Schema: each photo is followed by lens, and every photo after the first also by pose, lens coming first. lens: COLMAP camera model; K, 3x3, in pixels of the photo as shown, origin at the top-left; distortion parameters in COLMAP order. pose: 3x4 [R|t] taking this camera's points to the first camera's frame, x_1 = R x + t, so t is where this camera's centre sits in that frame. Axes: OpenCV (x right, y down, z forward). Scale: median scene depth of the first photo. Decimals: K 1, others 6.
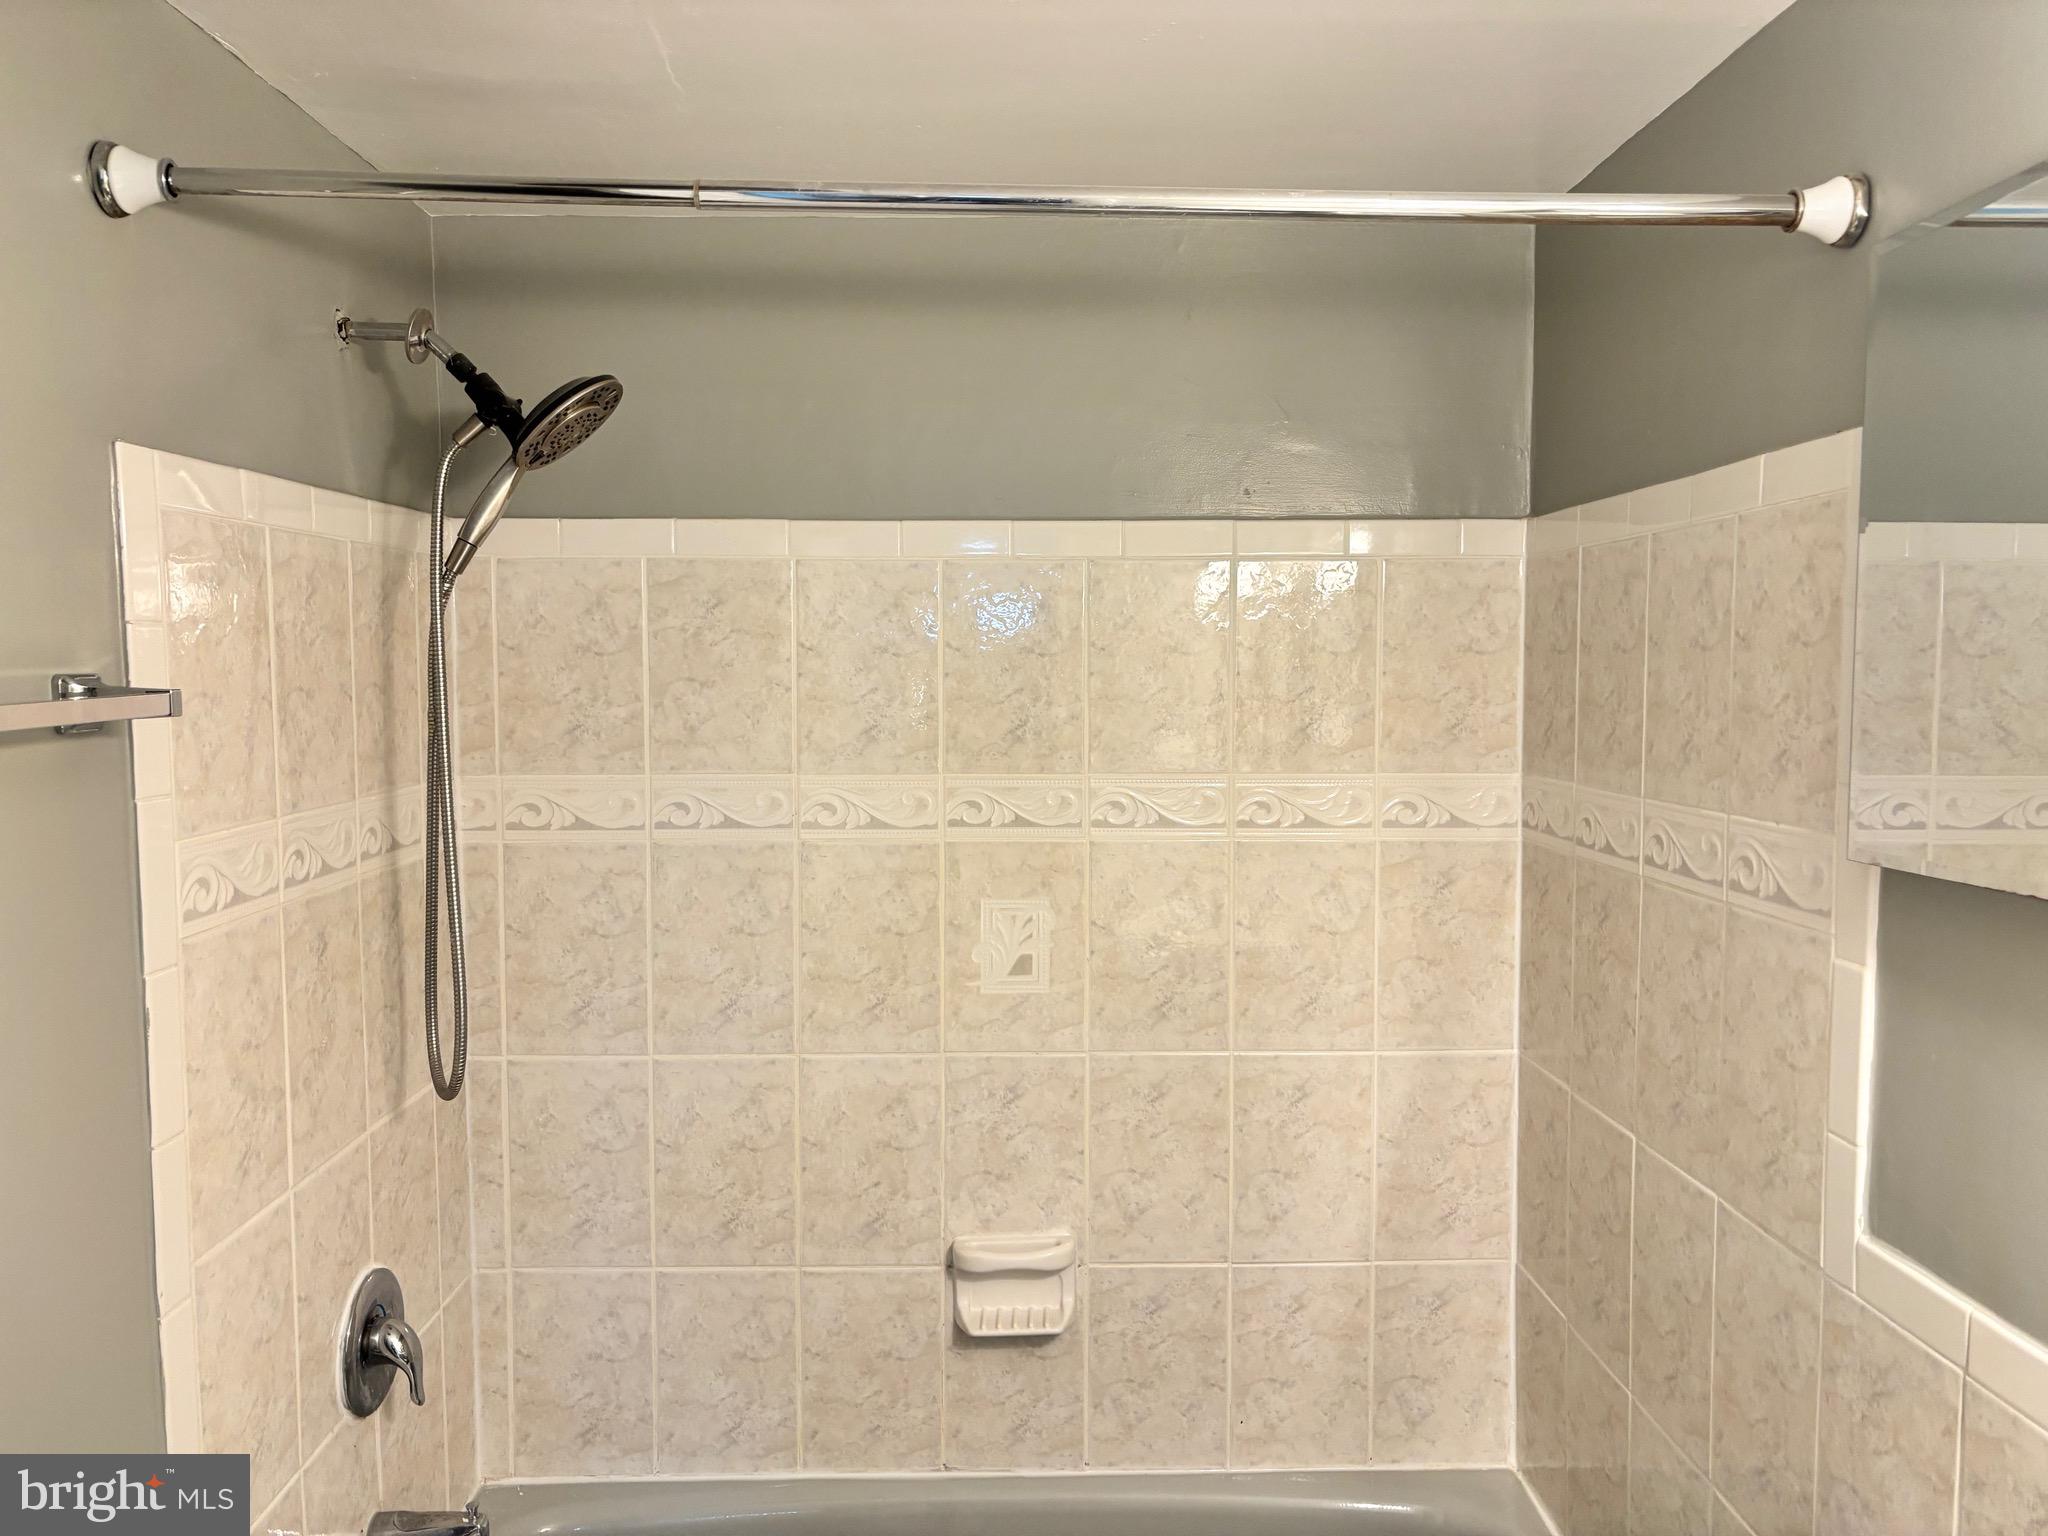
lens RADIAL K [[1550.2, 0, 1023.2], [0, 1550.2, 777.6], [0, 0, 1]] dist [0.048661, -0.054140]
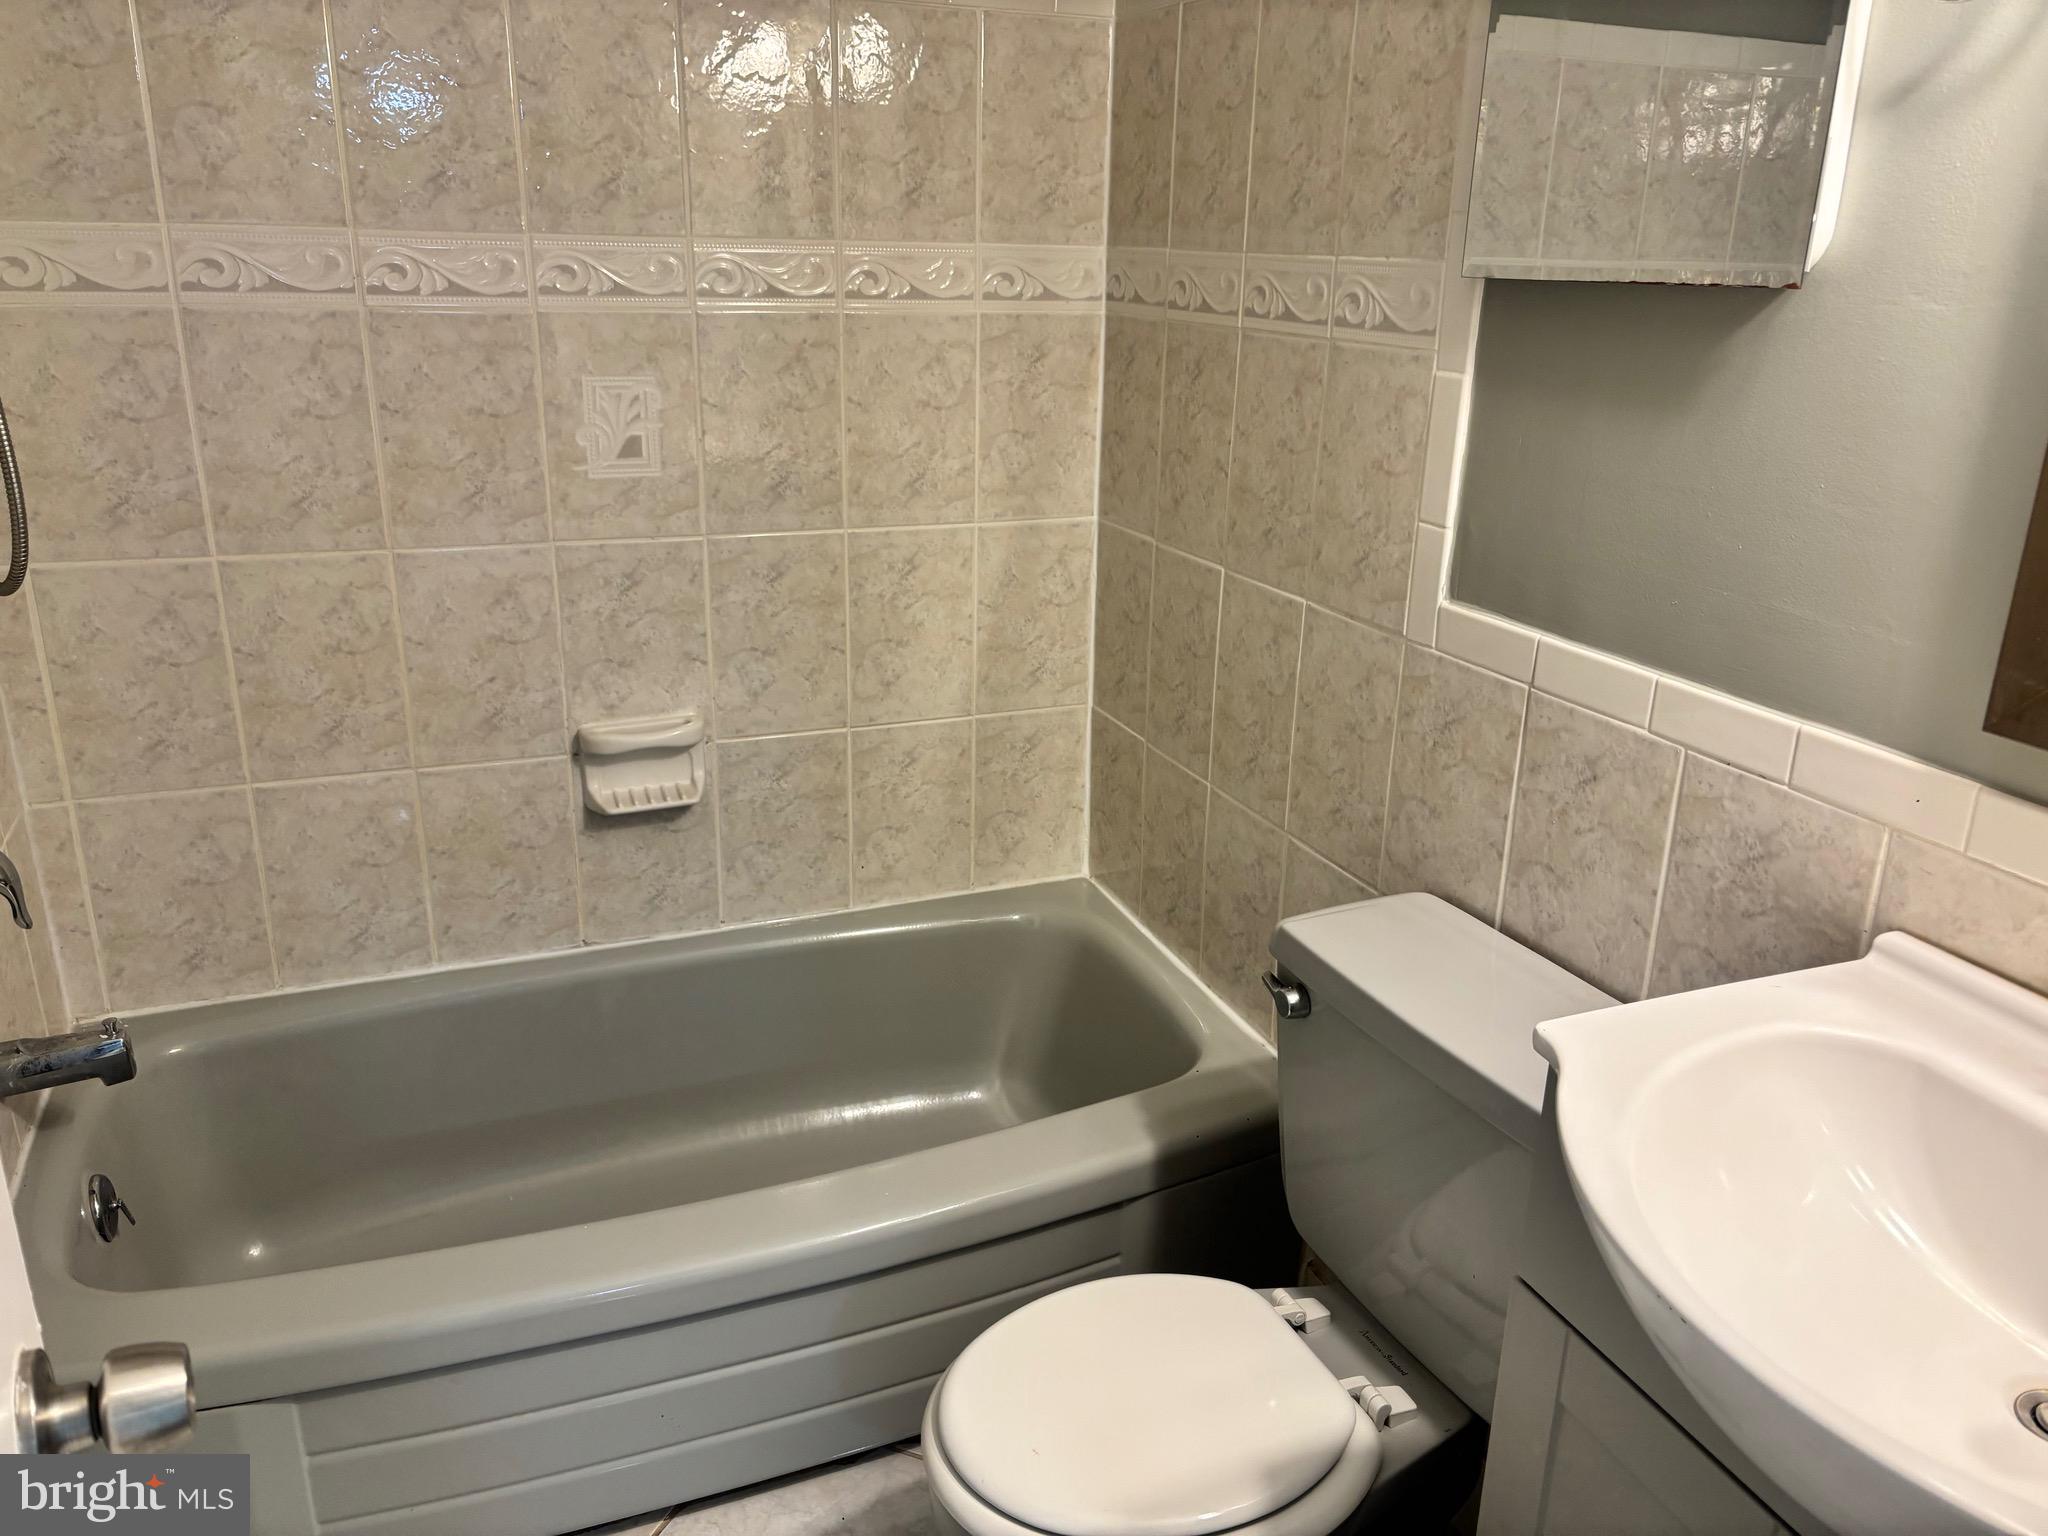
lens RADIAL K [[1550.2, 0, 1021.6], [0, 1550.2, 772.2], [0, 0, 1]] dist [0.048661, -0.054140]
pose [[0.933065, -0.096071, 0.346642, -0.129775], [0.001538, 0.964731, 0.263233, 0.061977], [-0.359706, -0.245080, 0.900304, -0.007606]]
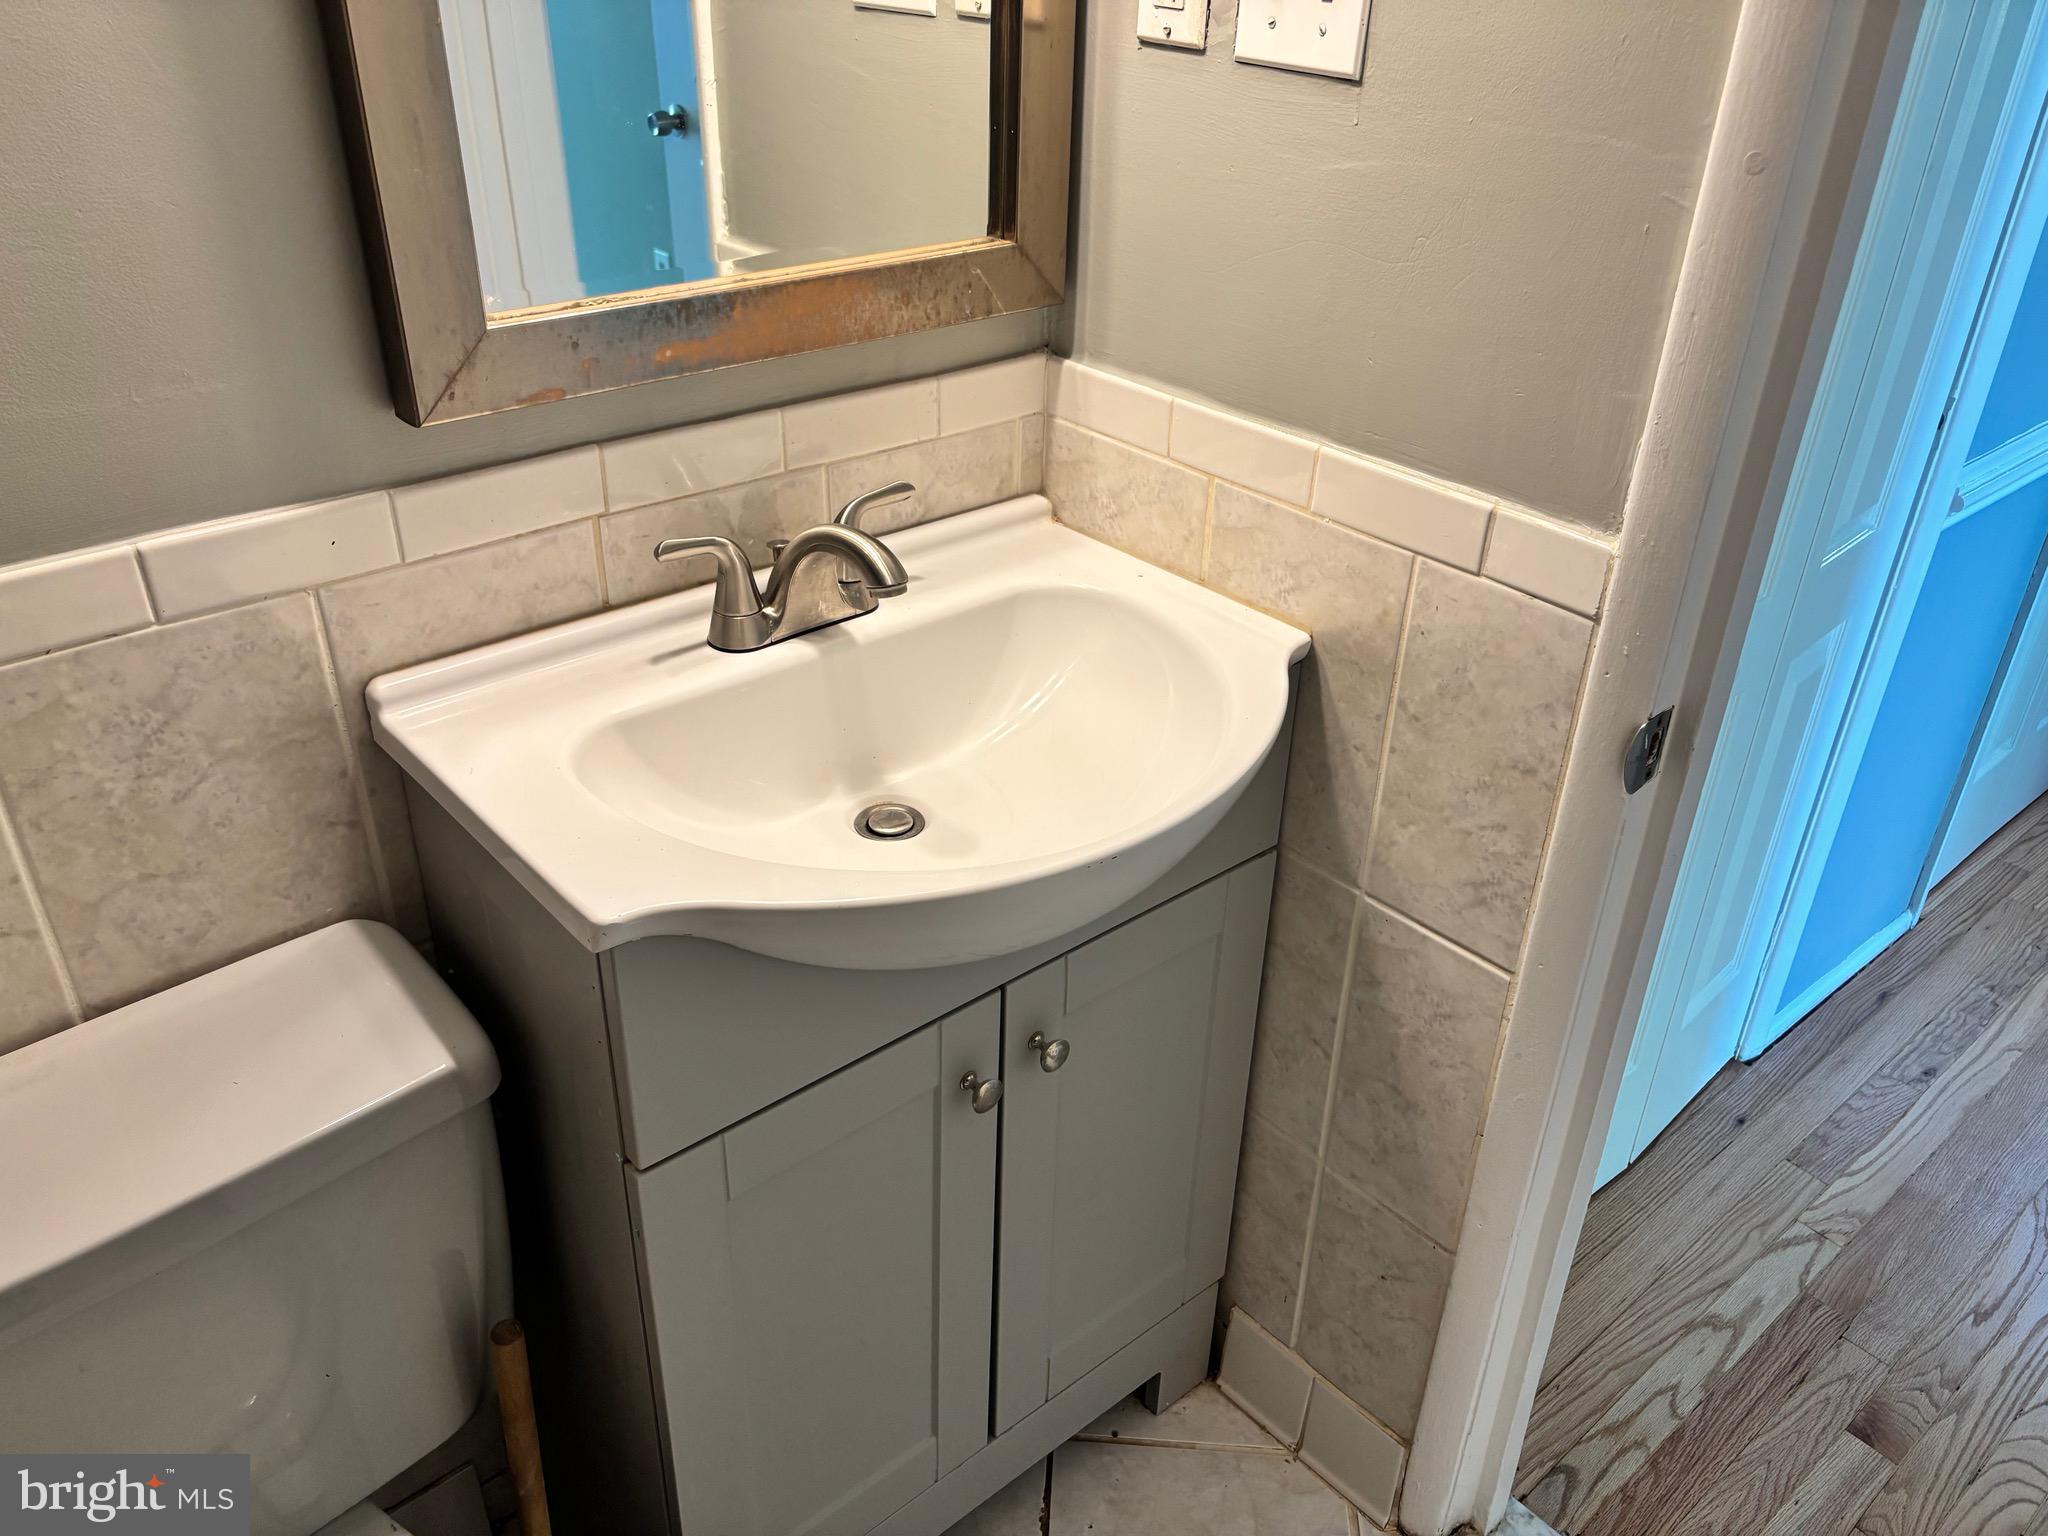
lens RADIAL K [[1550.2, 0, 1025.9], [0, 1550.2, 769.9], [0, 0, 1]] dist [0.048661, -0.054140]
pose [[-0.640388, -0.382286, 0.666154, -0.144778], [0.045633, 0.846859, 0.529856, 0.020212], [-0.766695, 0.369712, -0.524873, 0.572266]]
